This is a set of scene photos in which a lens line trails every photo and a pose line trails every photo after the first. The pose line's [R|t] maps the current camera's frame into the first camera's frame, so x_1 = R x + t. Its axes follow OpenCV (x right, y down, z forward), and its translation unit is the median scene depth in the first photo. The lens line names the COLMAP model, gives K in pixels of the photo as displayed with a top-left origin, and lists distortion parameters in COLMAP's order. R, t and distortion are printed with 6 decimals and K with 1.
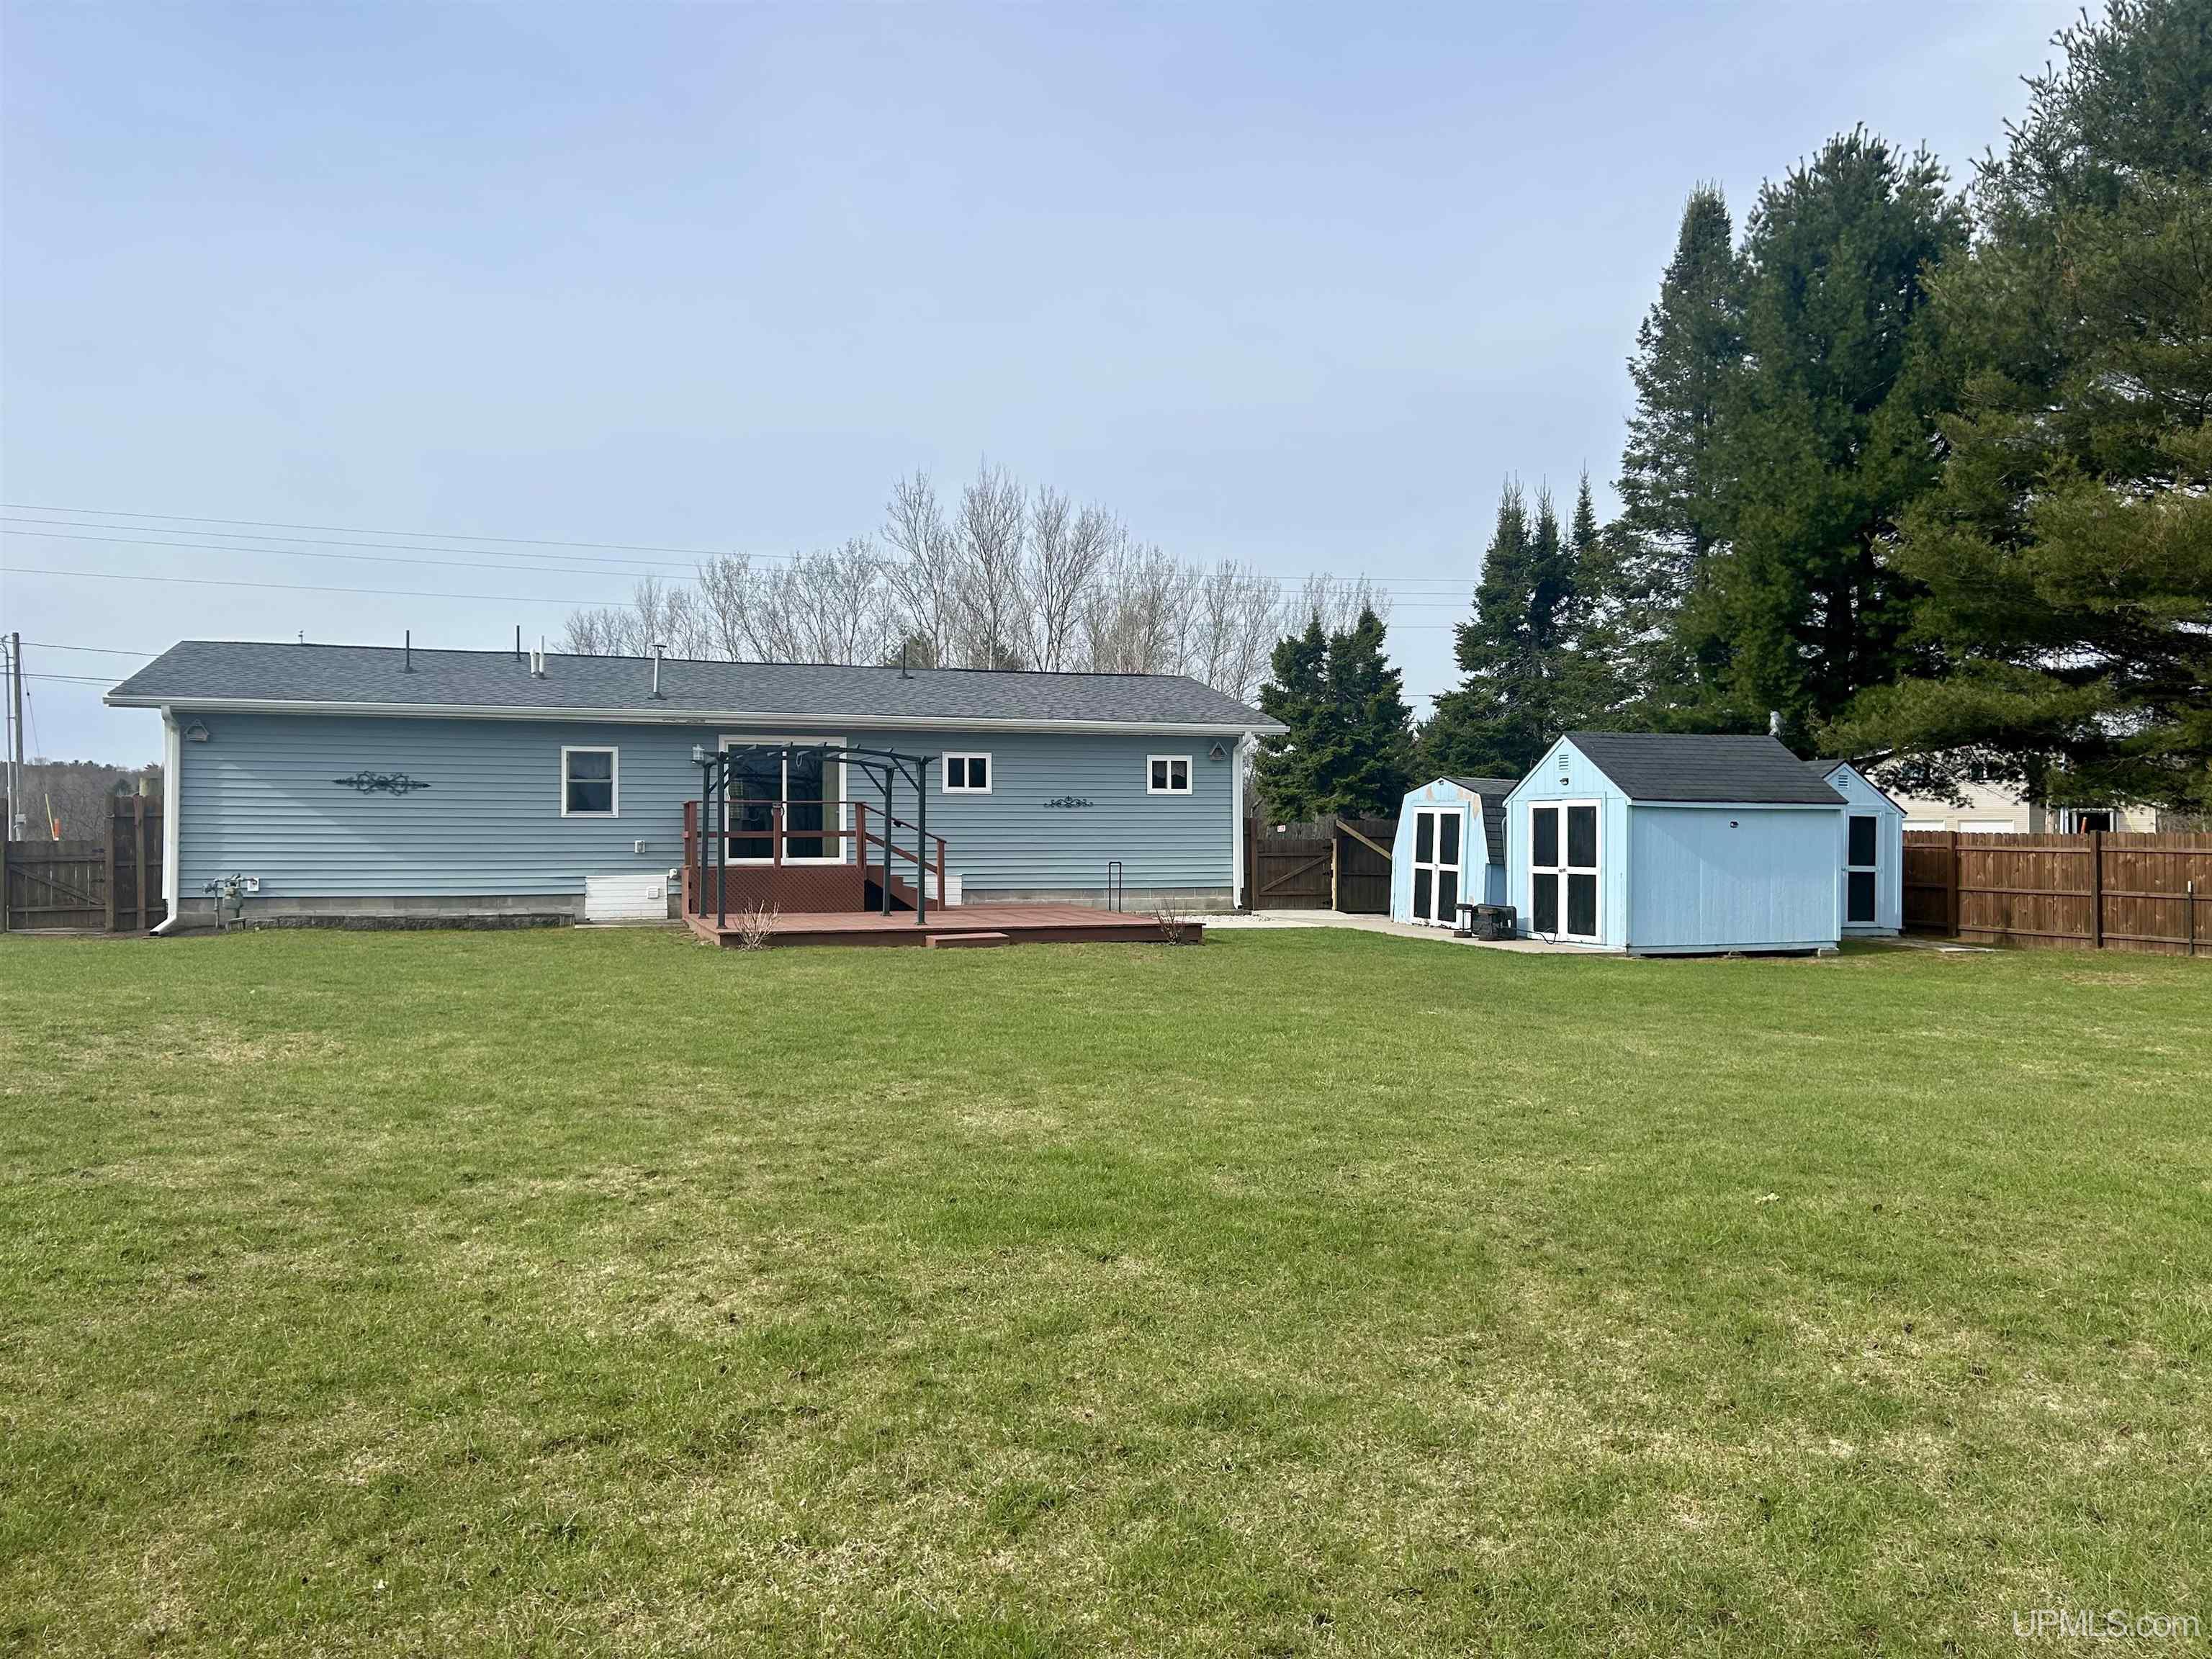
lens RADIAL K [[1634.7, 0, 1106.0], [0, 1634.7, 829.5], [0, 0, 1]] dist [0.066635, 0.001664]
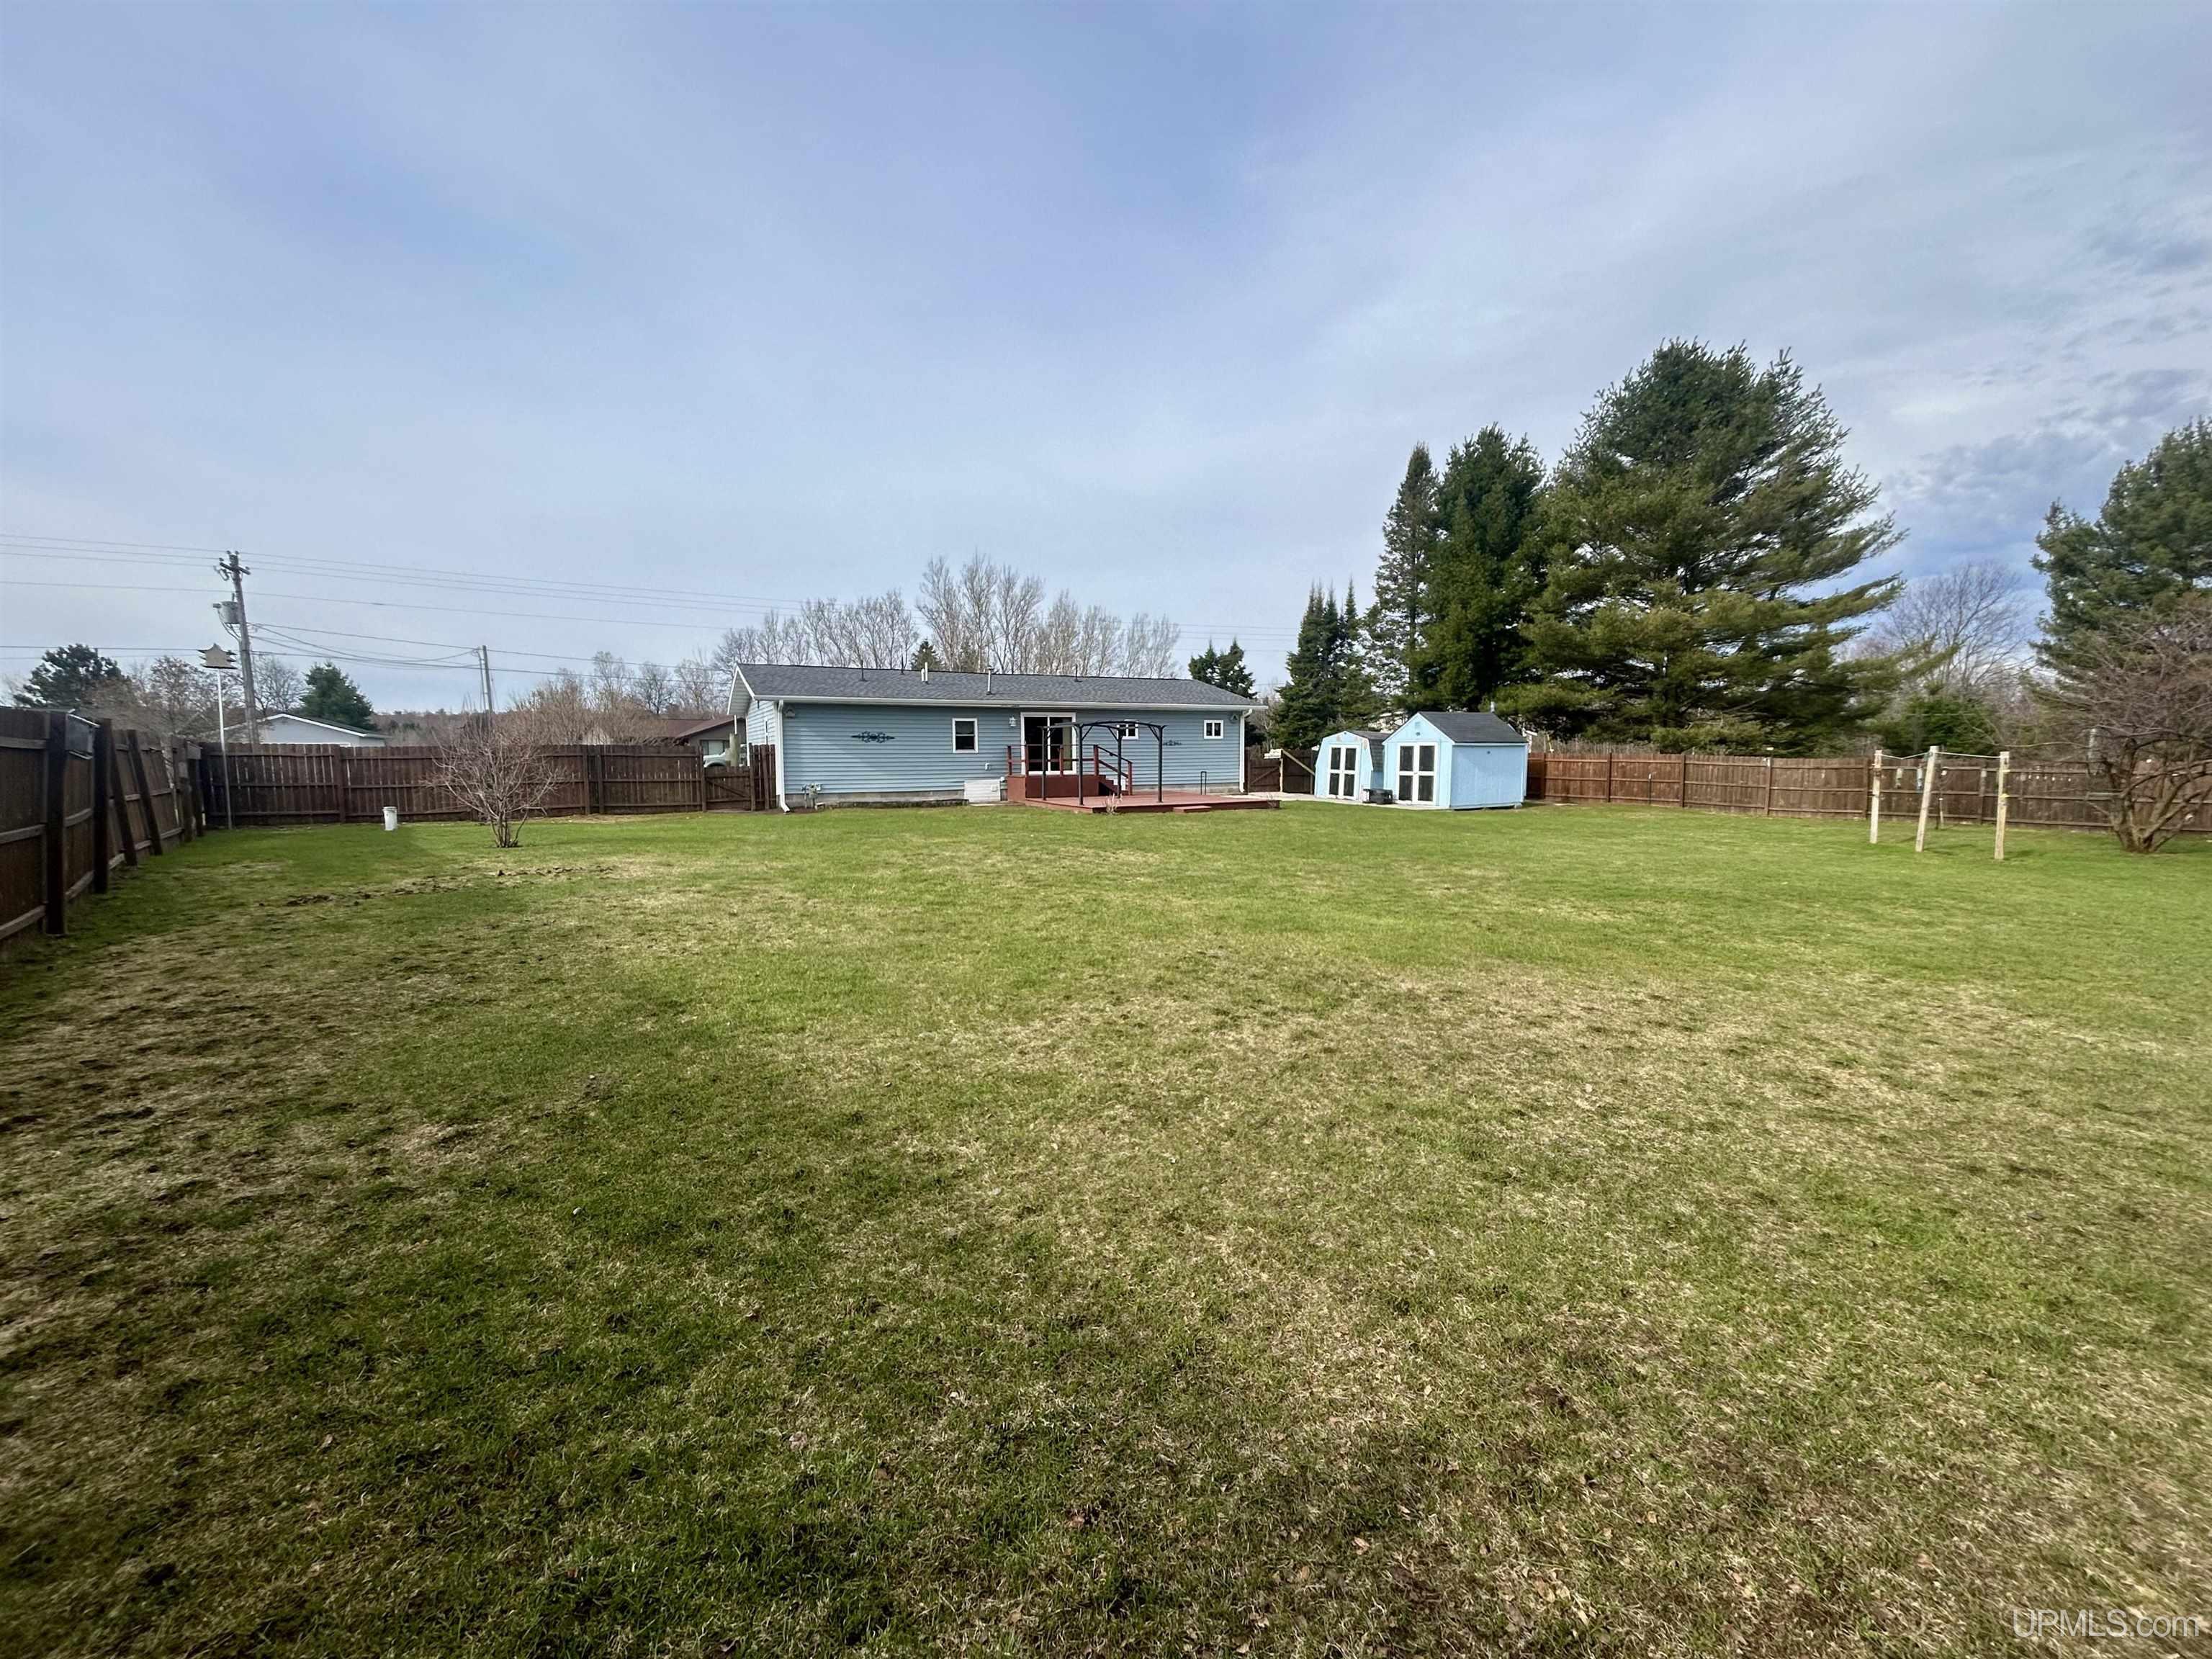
lens RADIAL K [[884.3, 0, 1106.0], [0, 884.3, 829.5], [0, 0, 1]] dist [0.037052, 0.000021]
pose [[0.986502, -0.021288, 0.162361, -0.300417], [0.005882, 0.995481, 0.094784, -0.014556], [-0.163645, -0.092549, 0.982169, -0.123730]]
